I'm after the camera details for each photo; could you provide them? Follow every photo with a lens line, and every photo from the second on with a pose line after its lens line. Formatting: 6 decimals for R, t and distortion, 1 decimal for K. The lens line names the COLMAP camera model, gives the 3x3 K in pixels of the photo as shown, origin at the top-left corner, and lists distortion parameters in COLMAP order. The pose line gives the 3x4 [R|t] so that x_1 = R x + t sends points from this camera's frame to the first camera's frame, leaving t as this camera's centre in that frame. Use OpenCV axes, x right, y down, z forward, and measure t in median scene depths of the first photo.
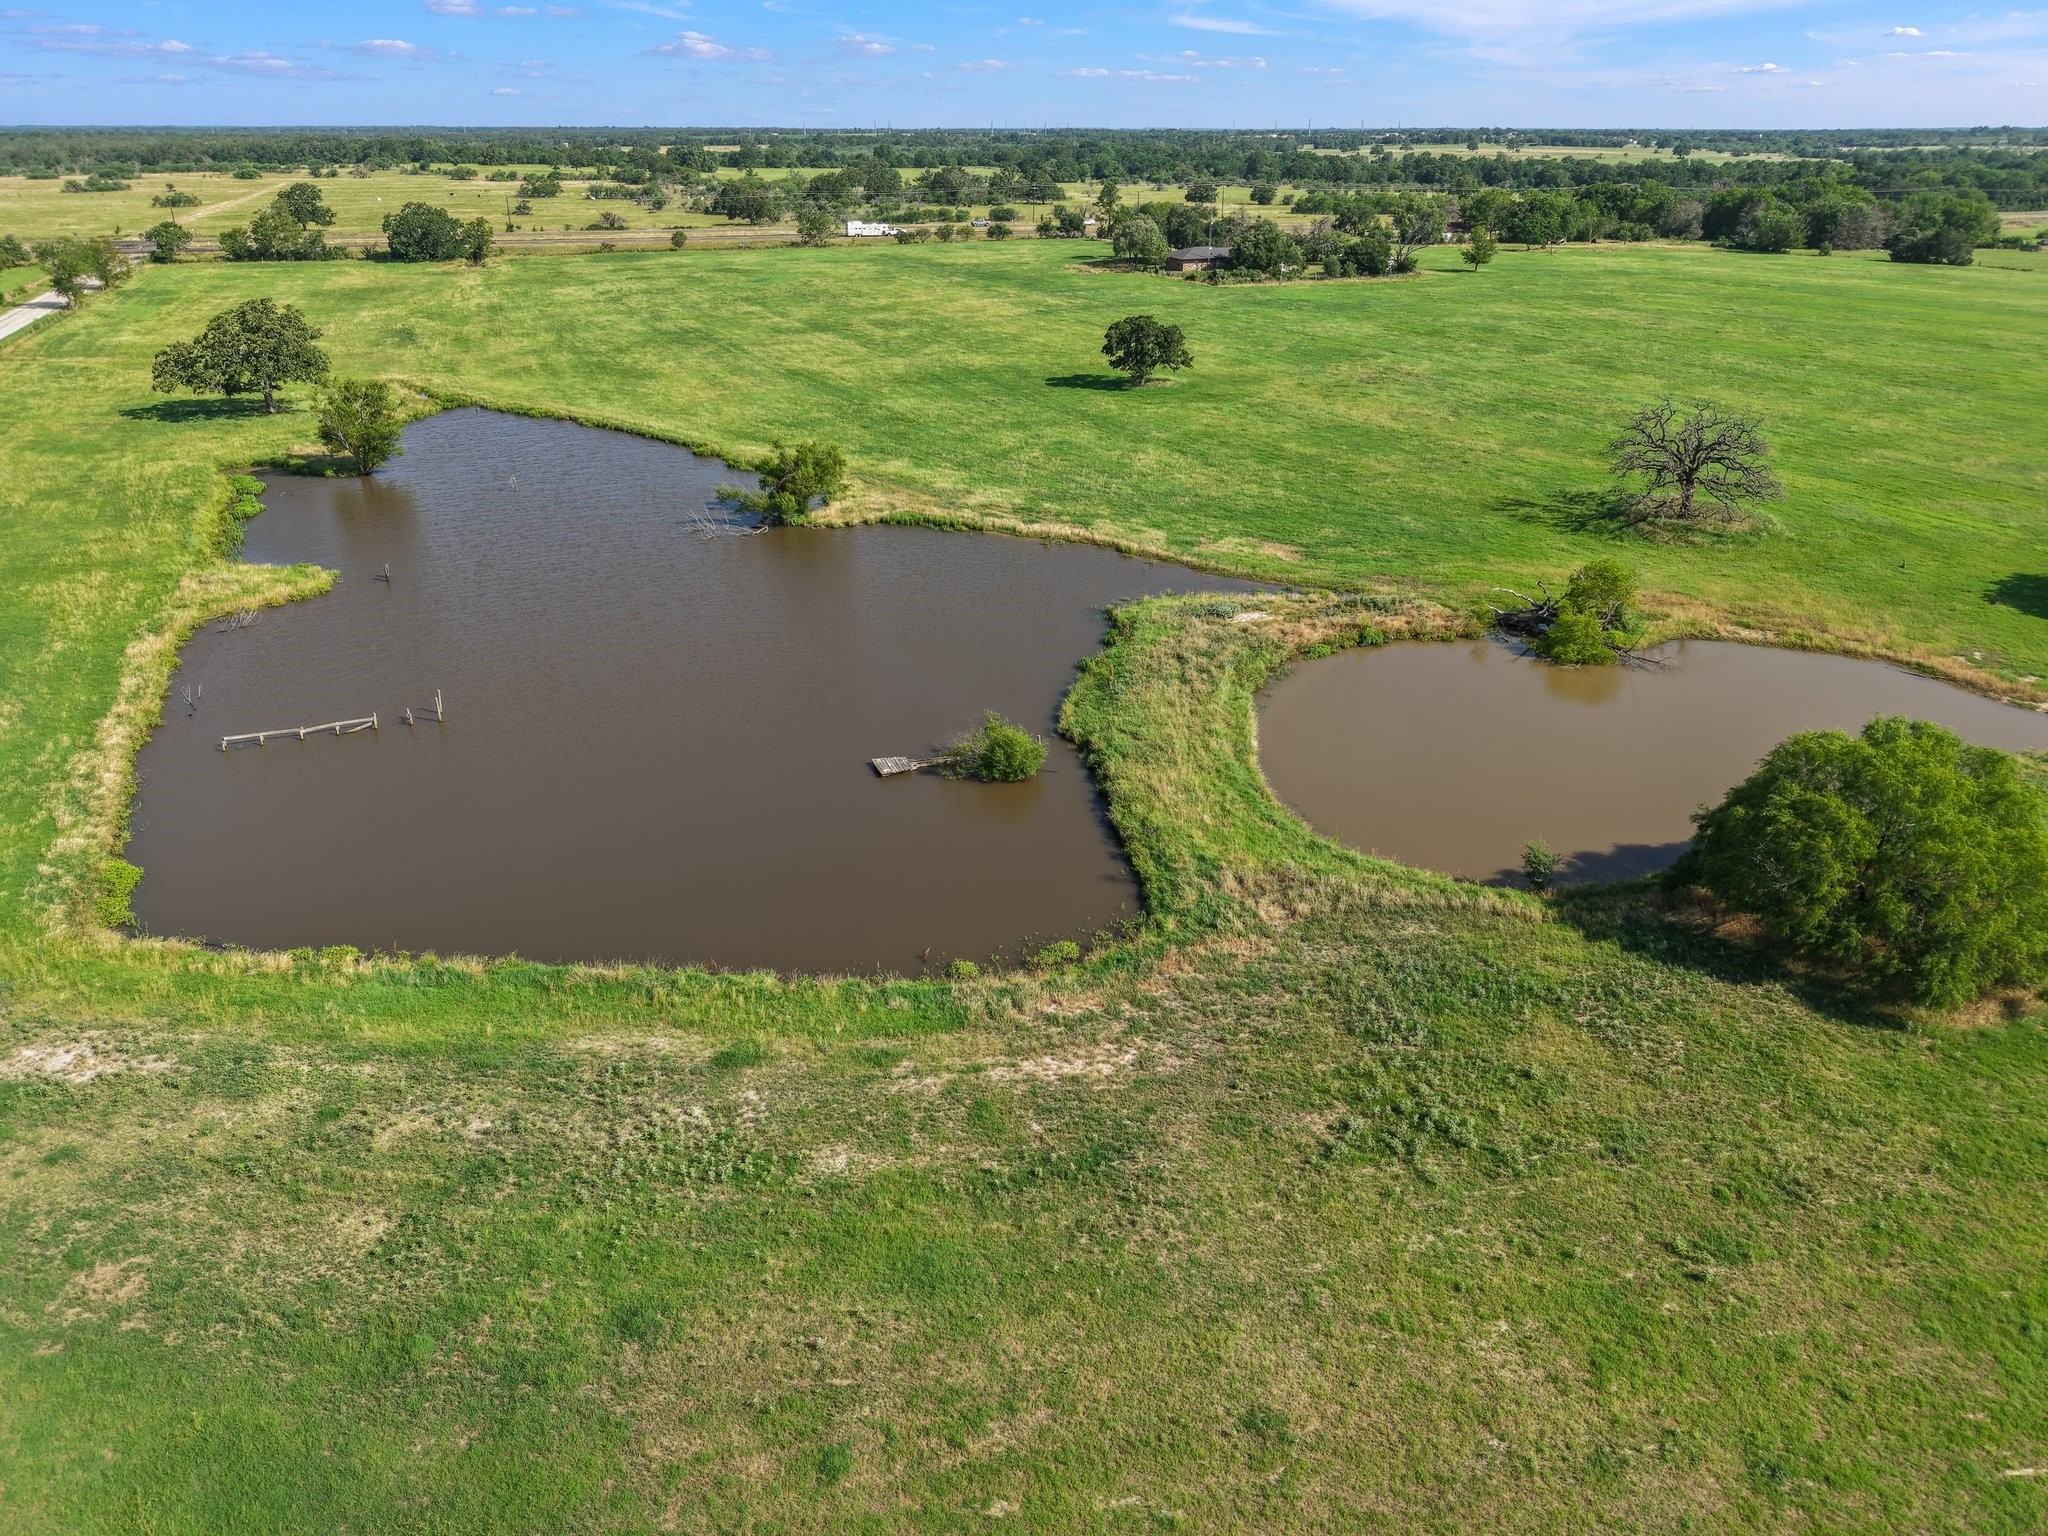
lens RADIAL K [[1402.3, 0, 1024.0], [0, 1402.3, 768.0], [0, 0, 1]] dist [0.006186, 0.001871]
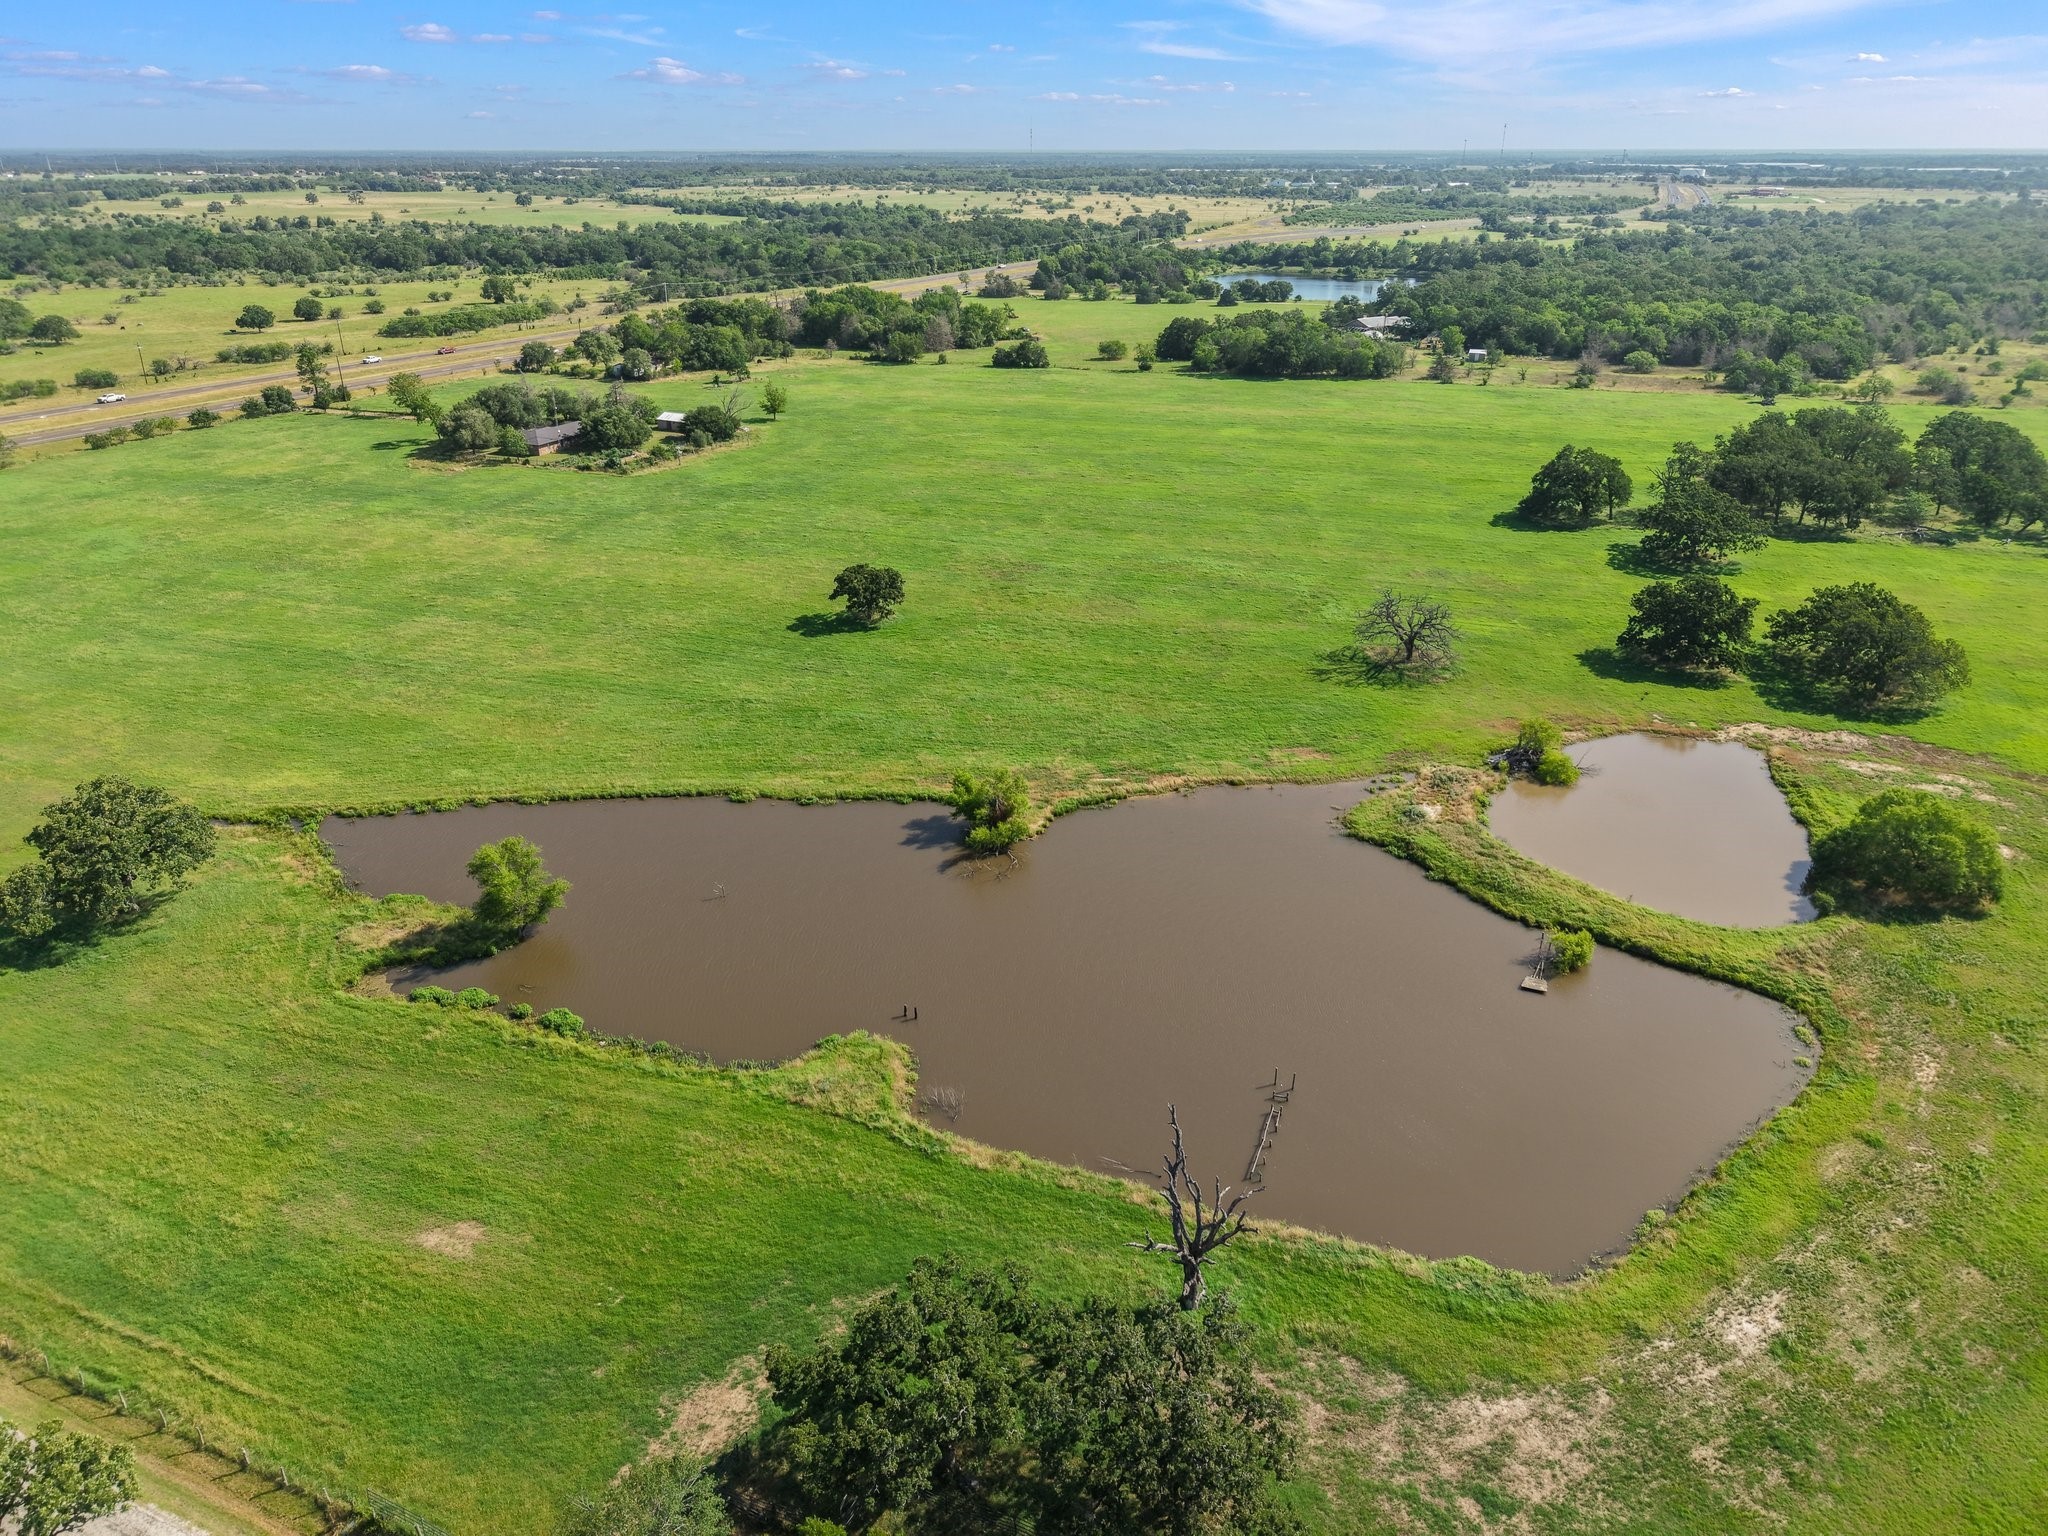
lens RADIAL K [[1355.5, 0, 1024.0], [0, 1355.5, 768.0], [0, 0, 1]] dist [0.047045, -0.054983]
pose [[0.703884, -0.297897, 0.644829, -1.170971], [0.297408, 0.948003, 0.113311, -0.474438], [-0.645055, 0.112019, 0.755881, 0.133266]]
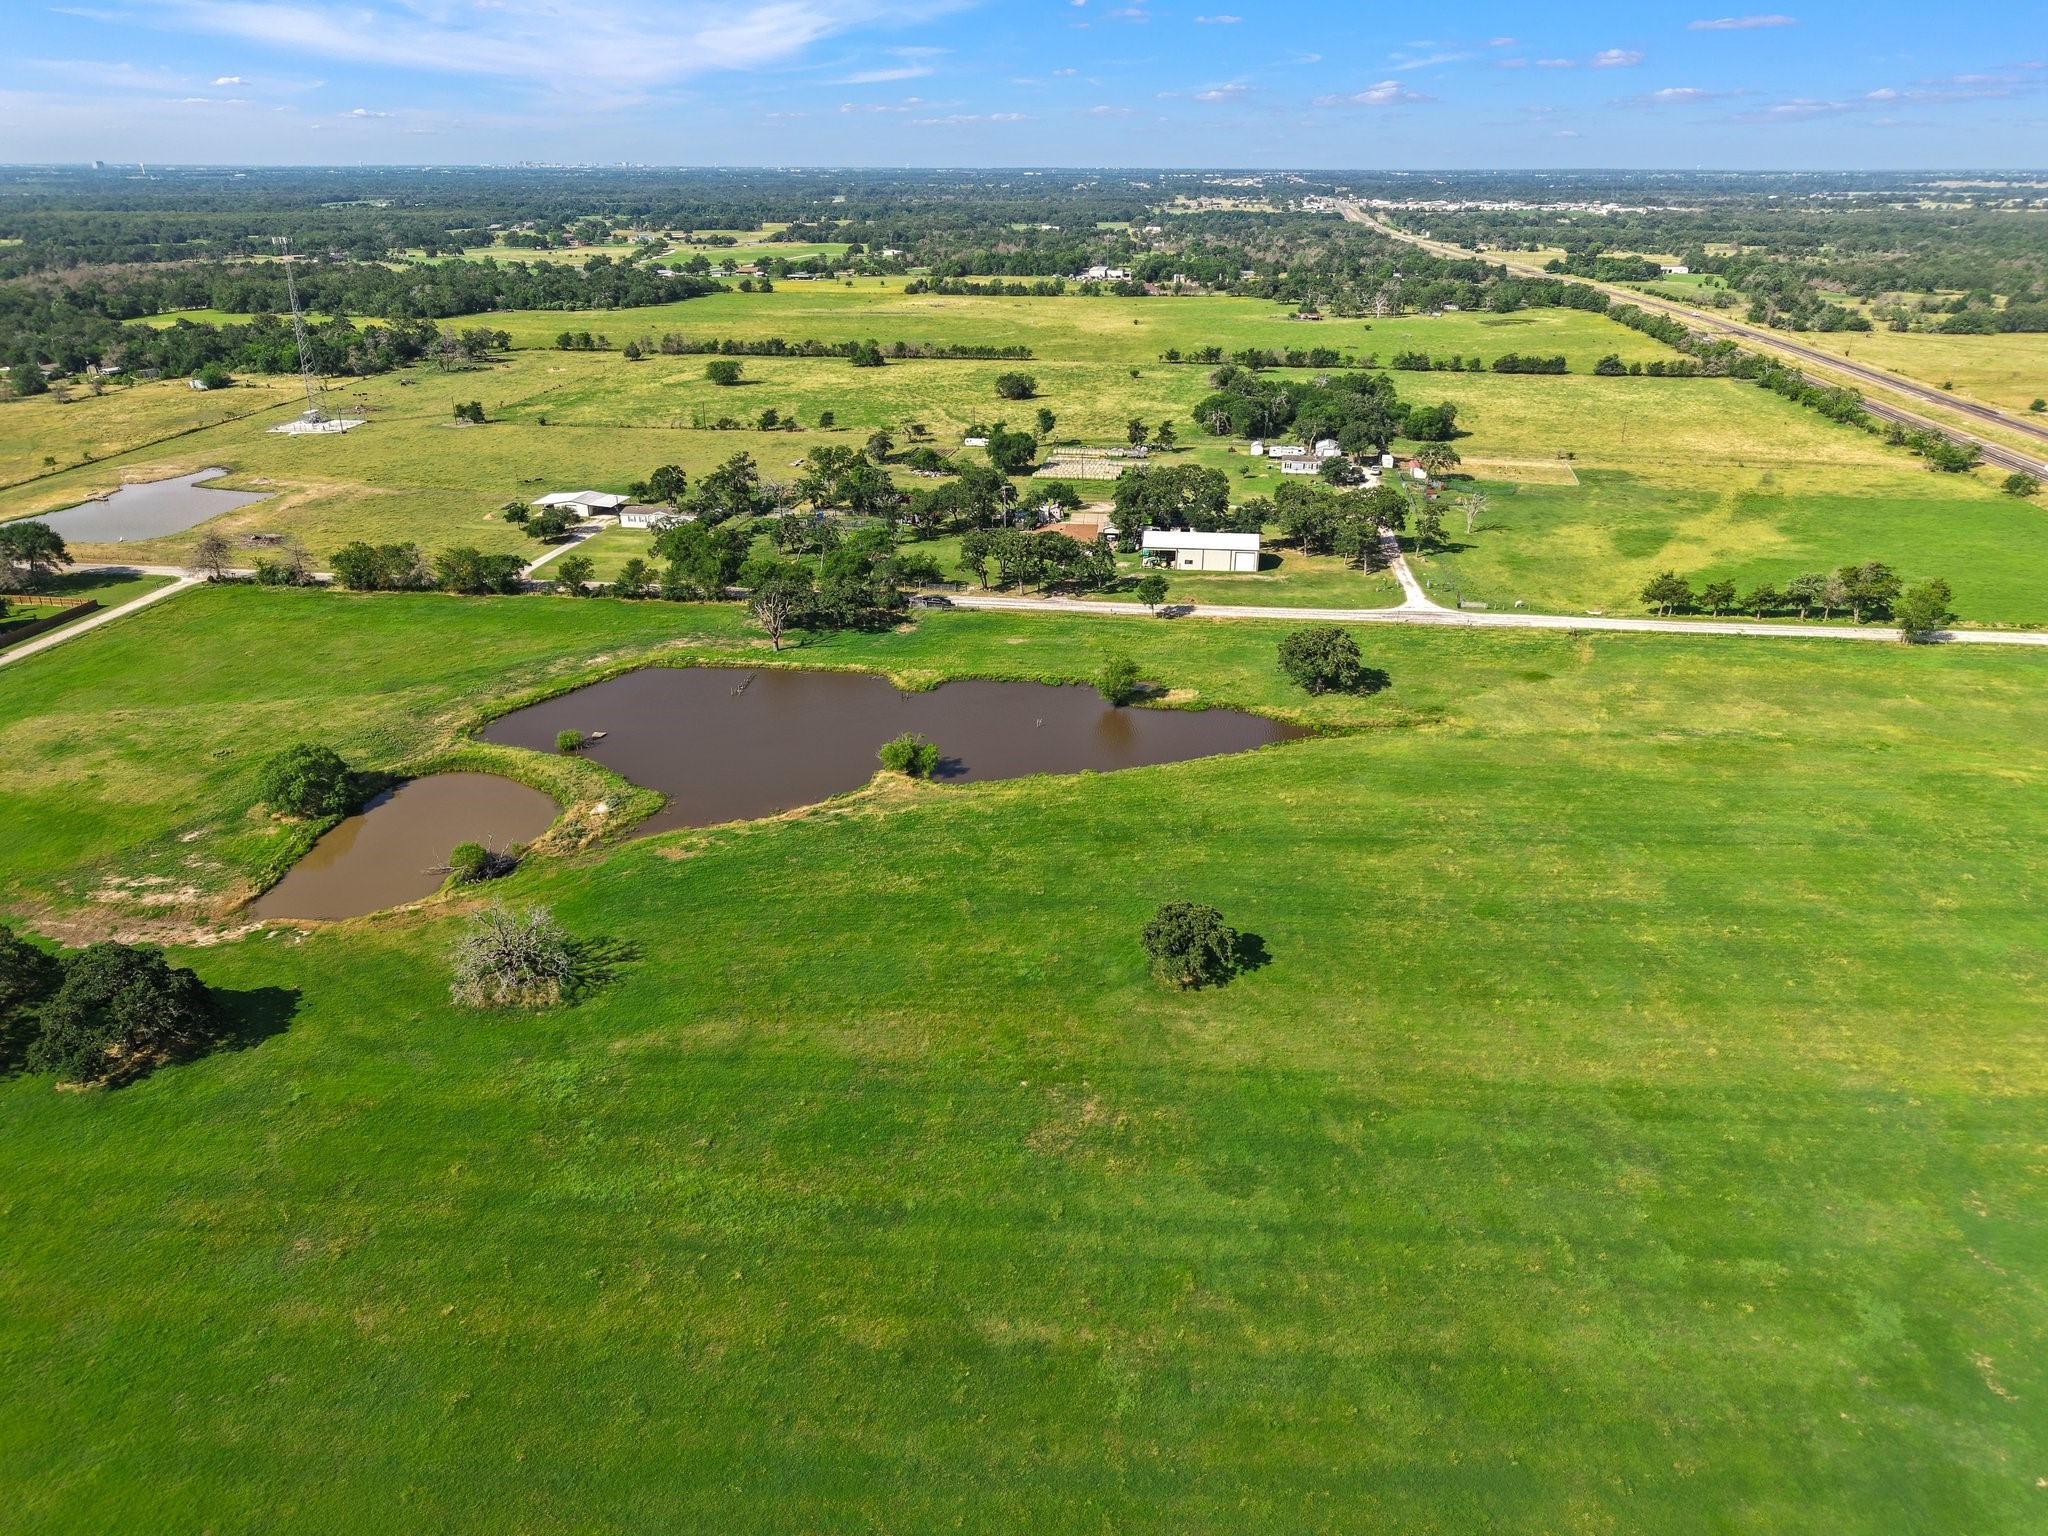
lens RADIAL K [[1402.5, 0, 1019.1], [0, 1402.5, 726.3], [0, 0, 1]] dist [0.076591, -0.120599]
pose [[-0.490979, 0.318847, -0.810726, 1.626092], [-0.364261, 0.770224, 0.523516, -1.638256], [0.791362, 0.552351, -0.262021, 2.082990]]
